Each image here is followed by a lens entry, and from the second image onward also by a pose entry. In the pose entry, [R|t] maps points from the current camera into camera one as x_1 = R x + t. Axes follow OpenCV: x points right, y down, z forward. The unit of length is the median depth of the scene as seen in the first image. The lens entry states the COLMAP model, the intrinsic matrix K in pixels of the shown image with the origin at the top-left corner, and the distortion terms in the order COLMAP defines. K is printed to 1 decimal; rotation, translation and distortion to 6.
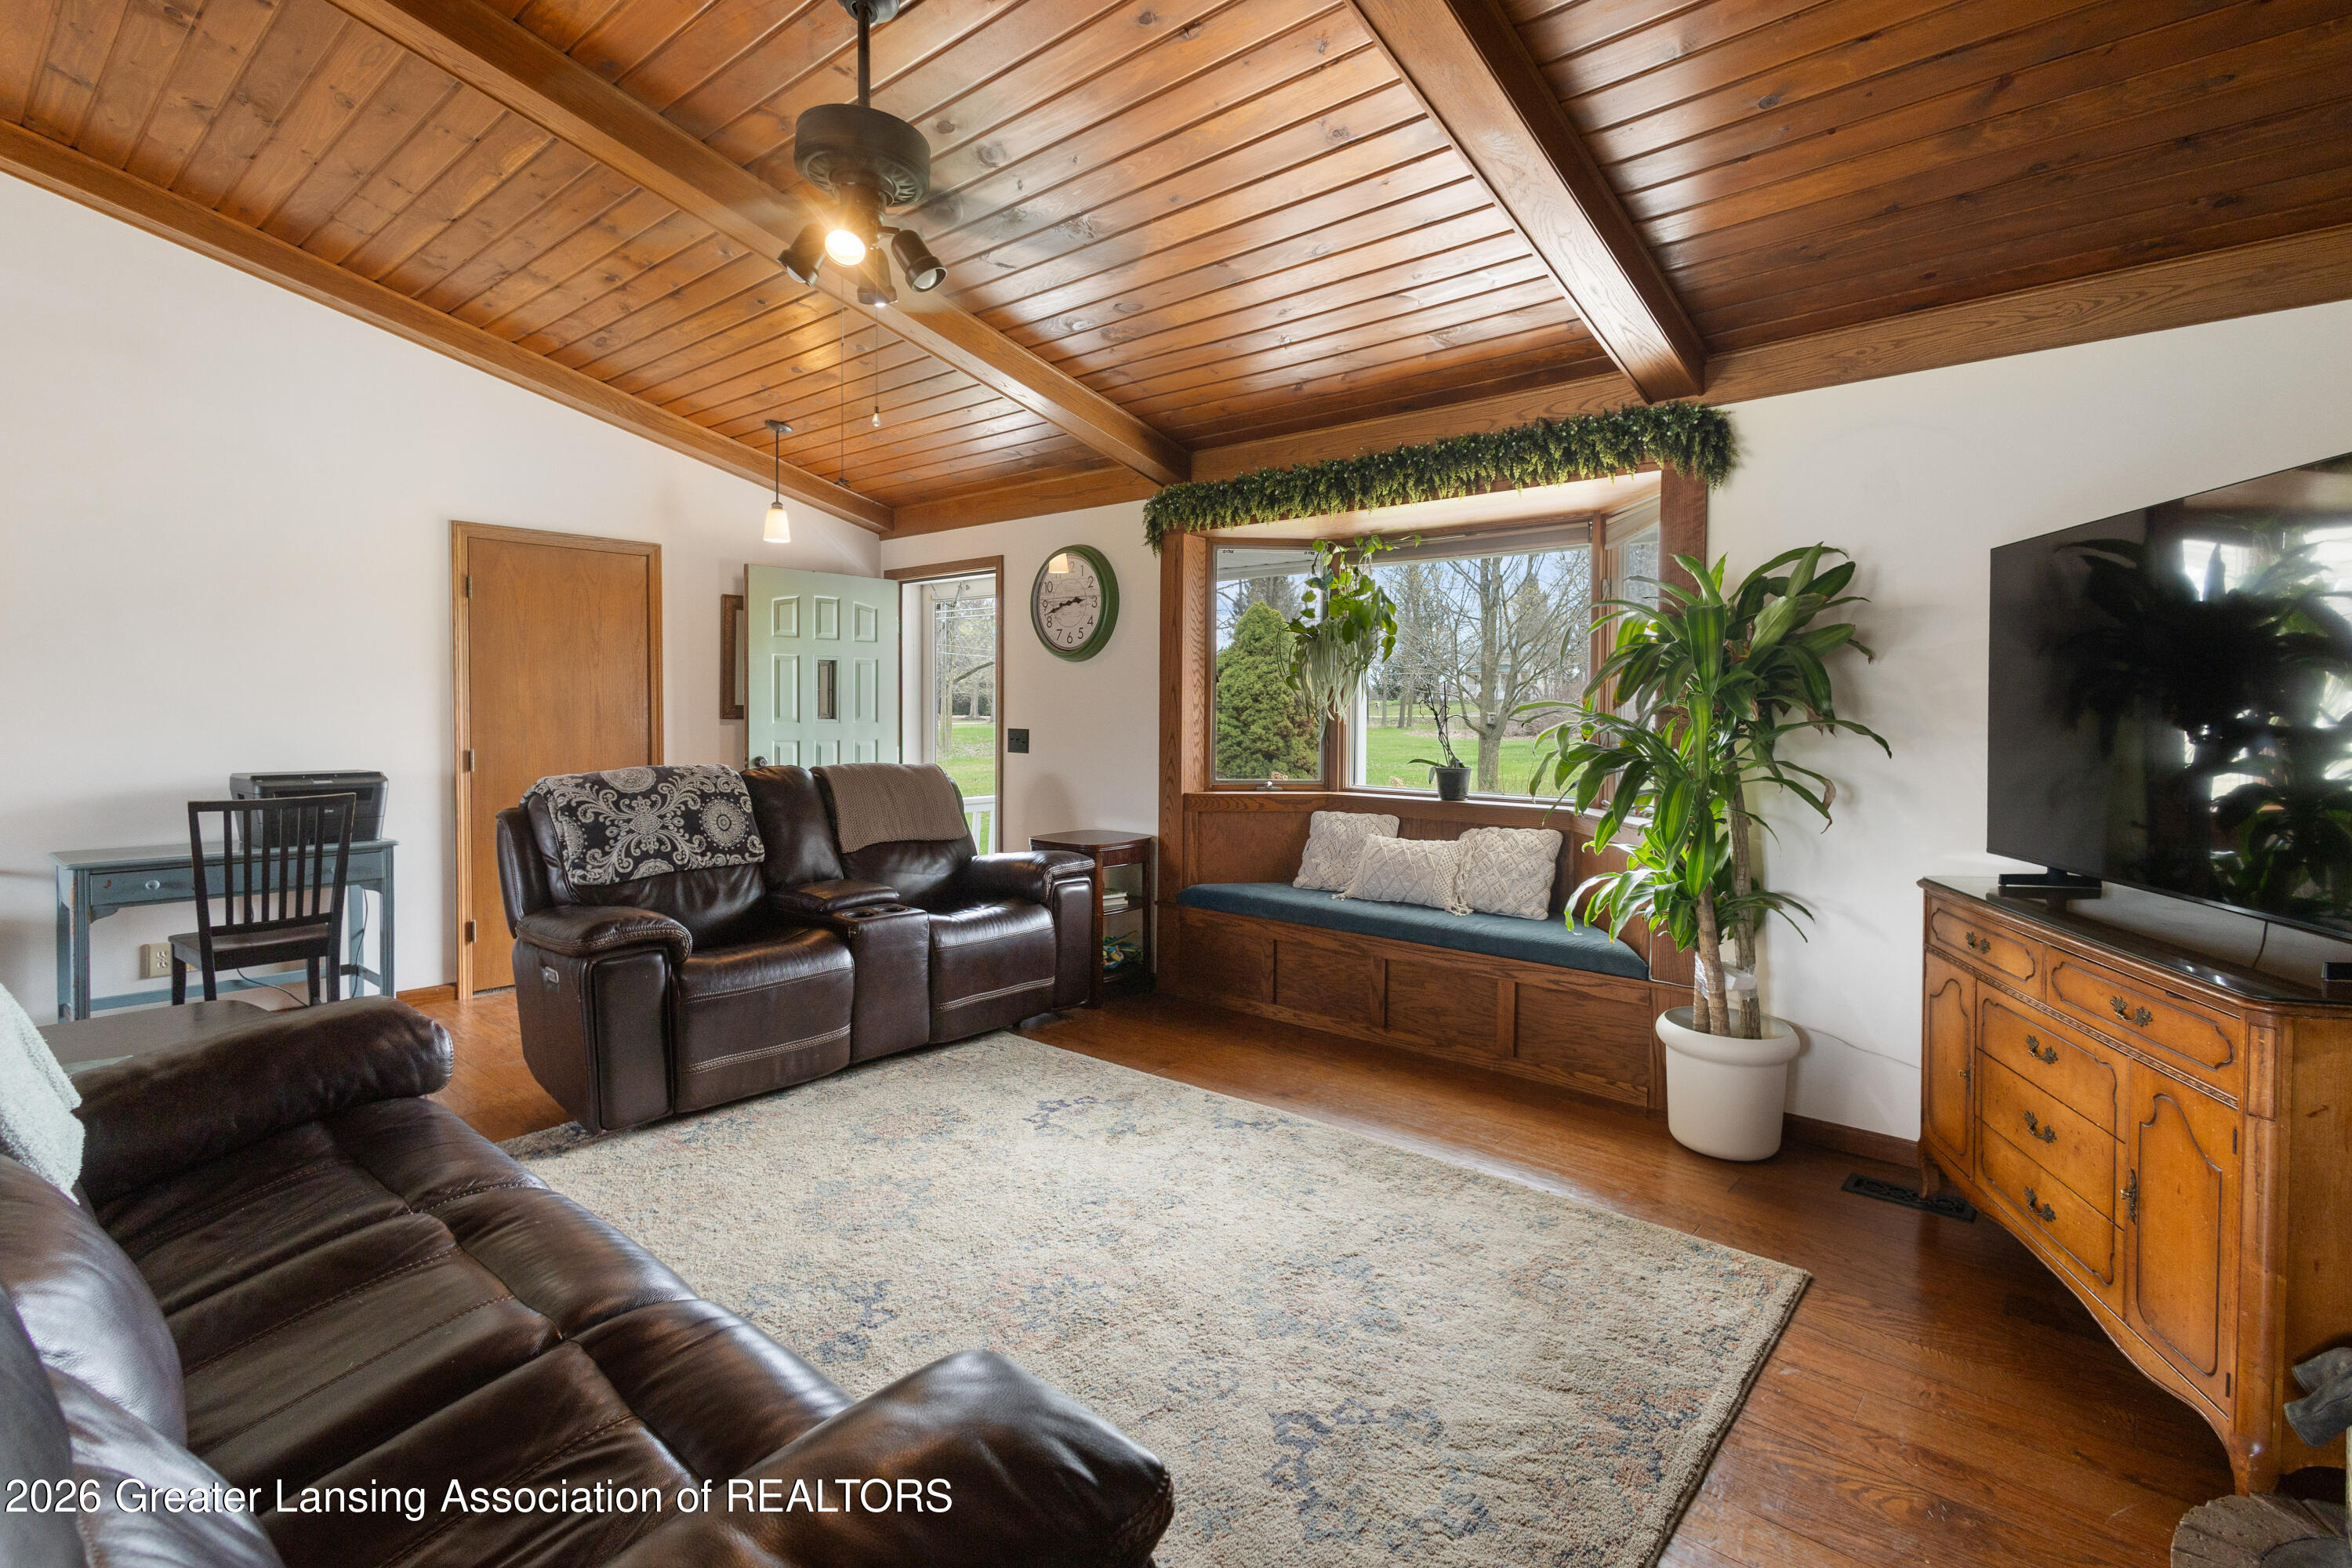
lens RADIAL K [[1095.7, 0, 1174.1], [0, 1095.7, 714.9], [0, 0, 1]] dist [0.002115, -0.001280]
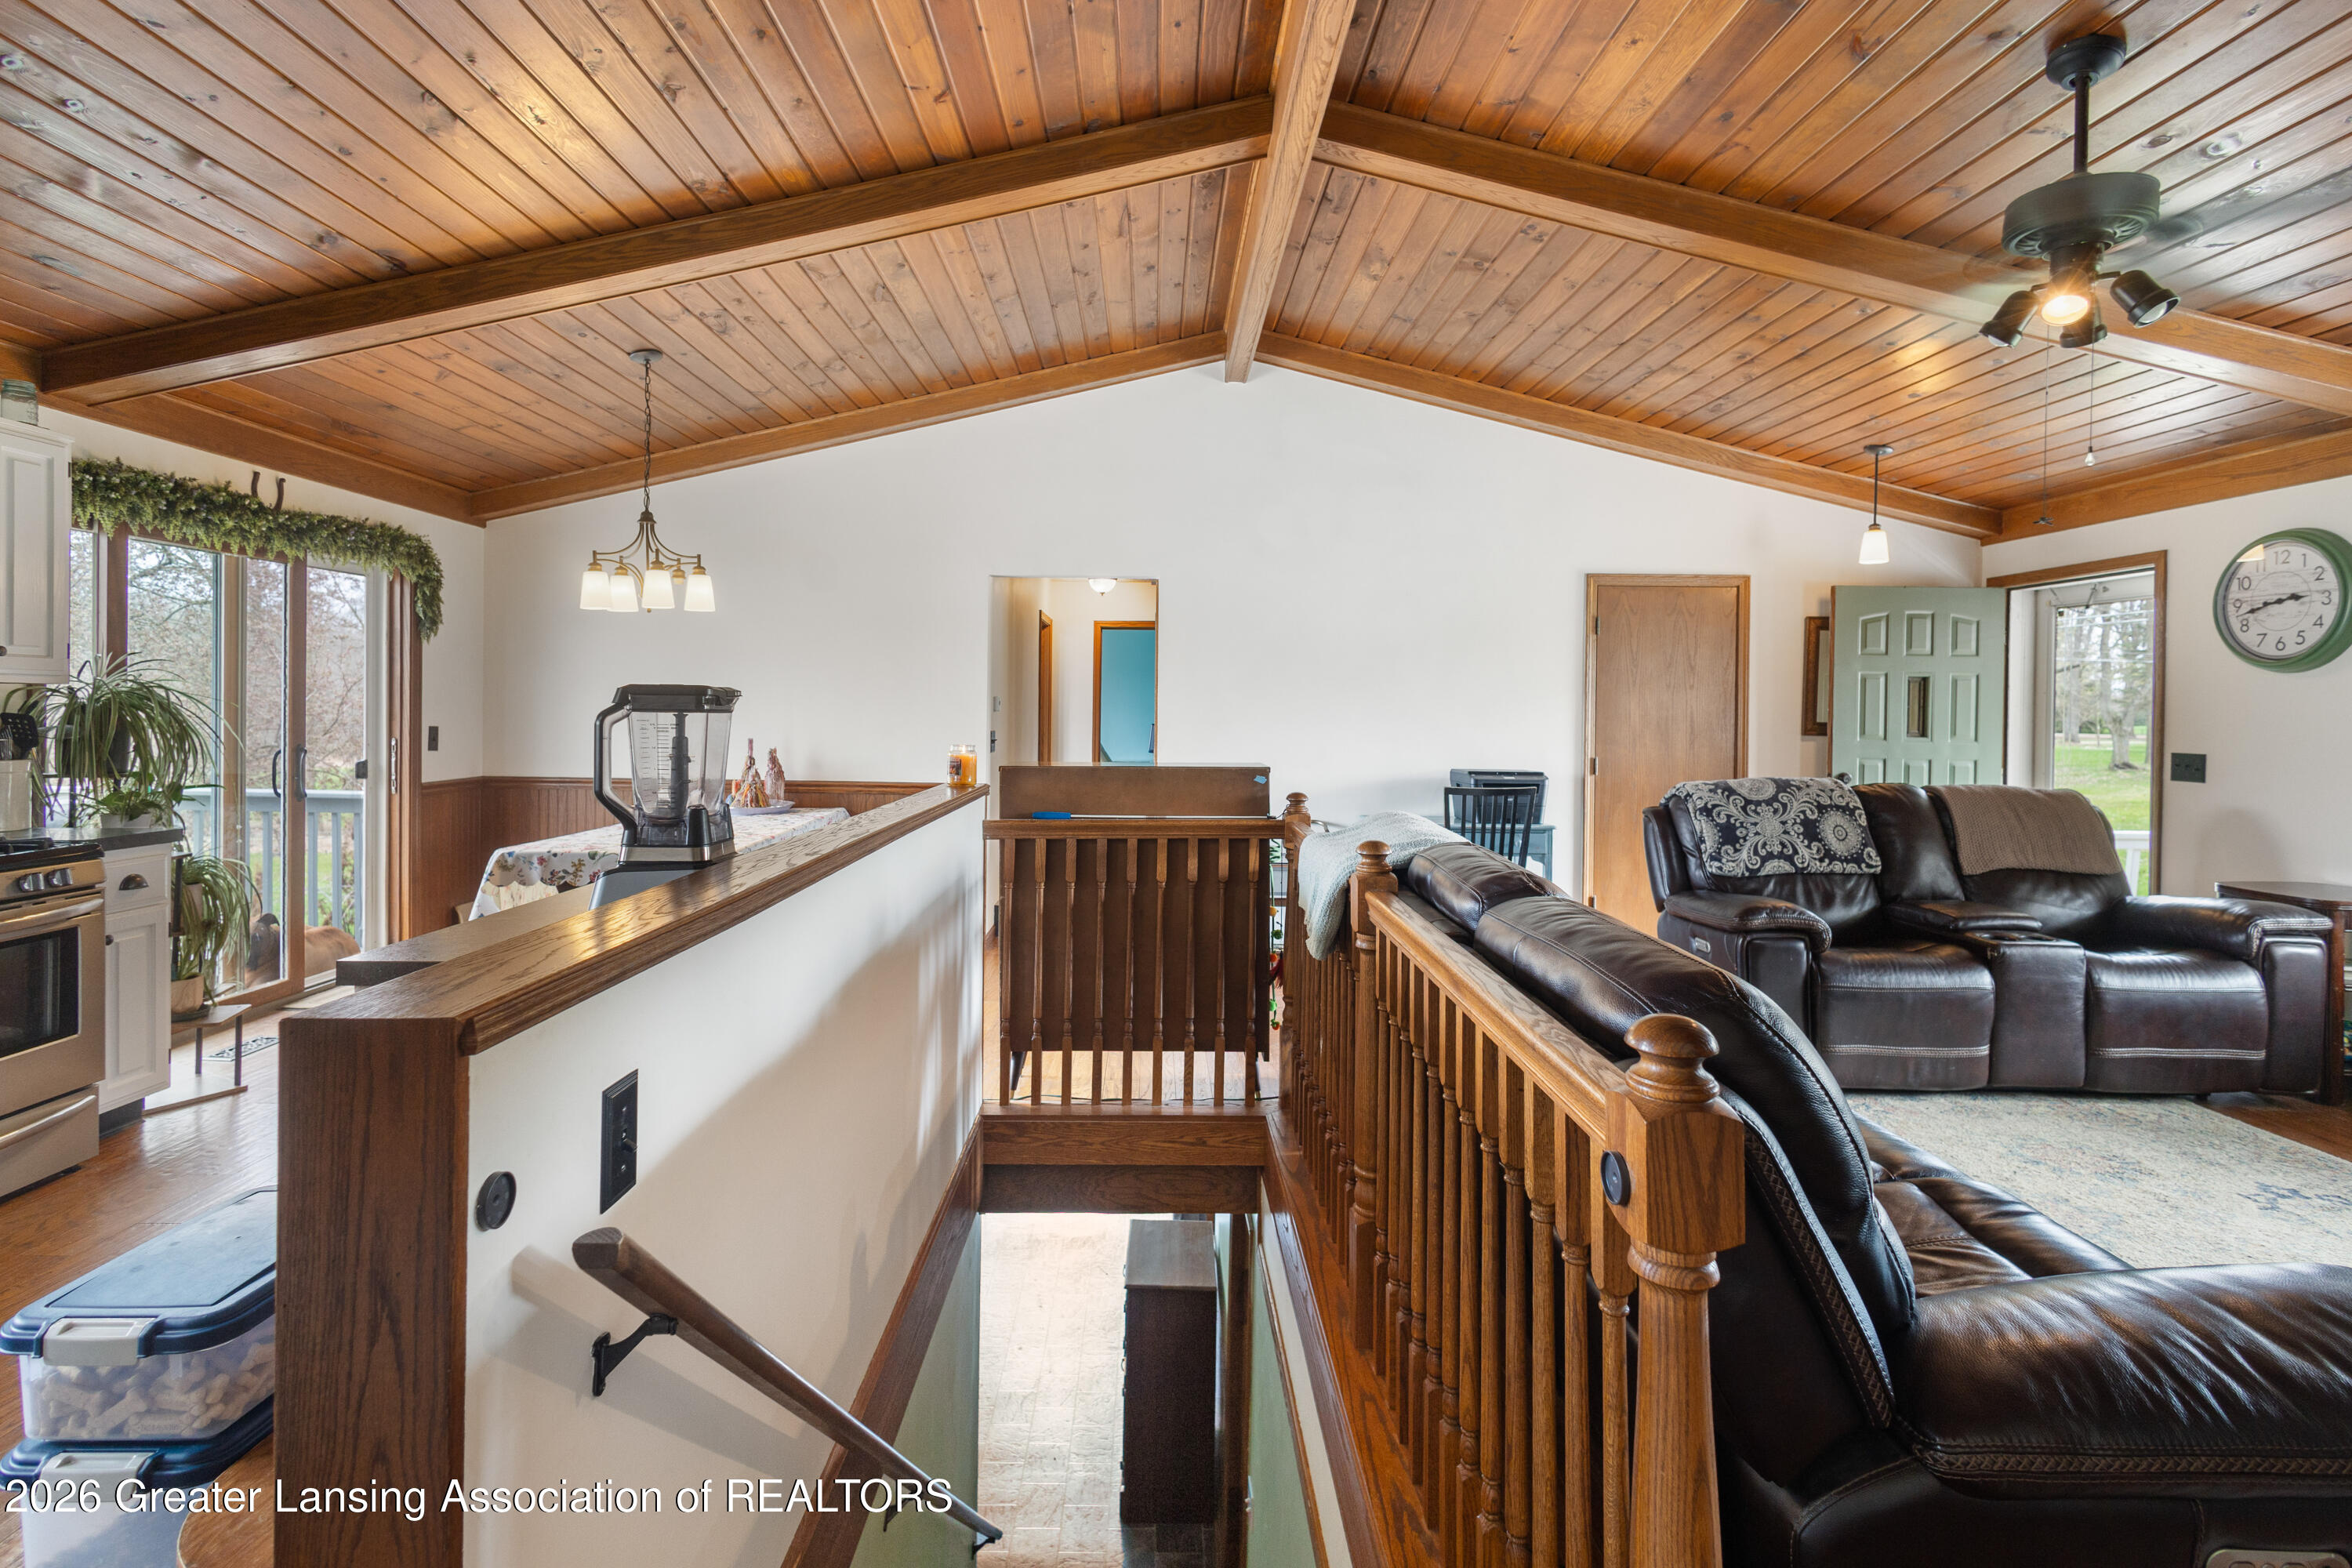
lens RADIAL K [[1095.7, 0, 1174.1], [0, 1095.7, 714.9], [0, 0, 1]] dist [0.002115, -0.001280]
pose [[0.661149, 0.003533, -0.750246, -0.035567], [-0.012254, 0.999906, -0.006090, -0.003121], [0.750154, 0.013220, 0.661131, -0.202380]]
